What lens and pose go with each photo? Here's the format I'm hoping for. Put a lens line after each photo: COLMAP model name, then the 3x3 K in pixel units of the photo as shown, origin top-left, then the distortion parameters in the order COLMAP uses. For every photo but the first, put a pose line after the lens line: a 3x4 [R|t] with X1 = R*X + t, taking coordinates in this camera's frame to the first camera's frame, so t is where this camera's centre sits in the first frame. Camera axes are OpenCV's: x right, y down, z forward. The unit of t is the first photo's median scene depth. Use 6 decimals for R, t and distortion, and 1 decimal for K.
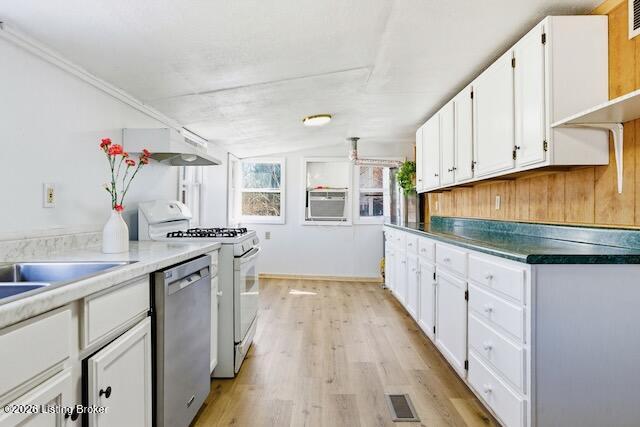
lens RADIAL K [[373.3, 0, 318.2], [0, 373.3, 210.3], [0, 0, 1]] dist [0.002261, 0.000595]
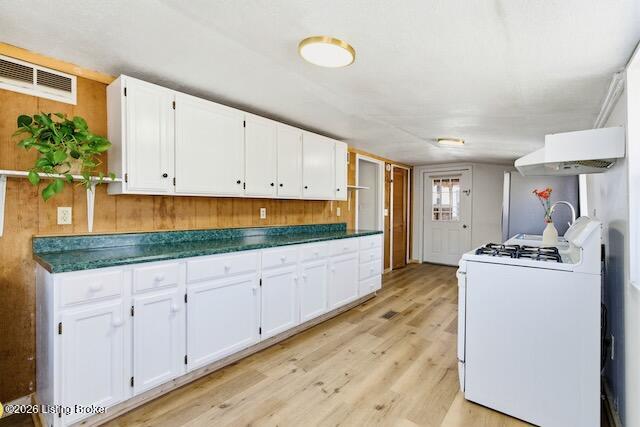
lens RADIAL K [[294.9, 0, 320.0], [0, 294.9, 213.5], [0, 0, 1]] dist [0.000321, 0.000315]
pose [[-0.790518, -0.011998, 0.612322, -0.367304], [-0.007431, 0.999922, 0.009999, -0.037427], [-0.612394, 0.003354, -0.790546, 1.999803]]
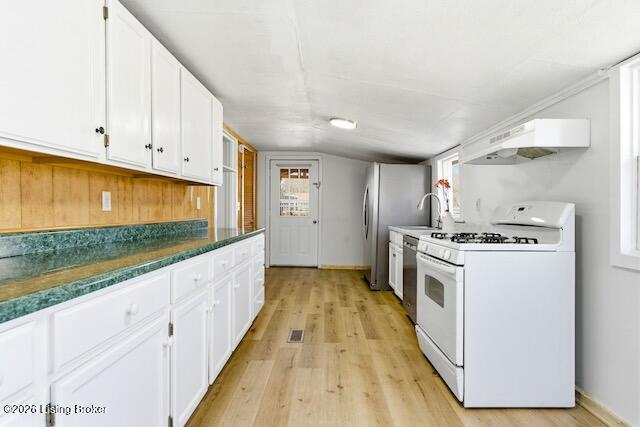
lens RADIAL K [[342.4, 0, 327.9], [0, 342.4, 216.5], [0, 0, 1]] dist [-0.001008, 0.000123]
pose [[-0.999888, -0.002075, -0.014836, 0.089233], [-0.002335, 0.999845, 0.017477, -0.004521], [0.014797, 0.017510, -0.999737, 1.940490]]
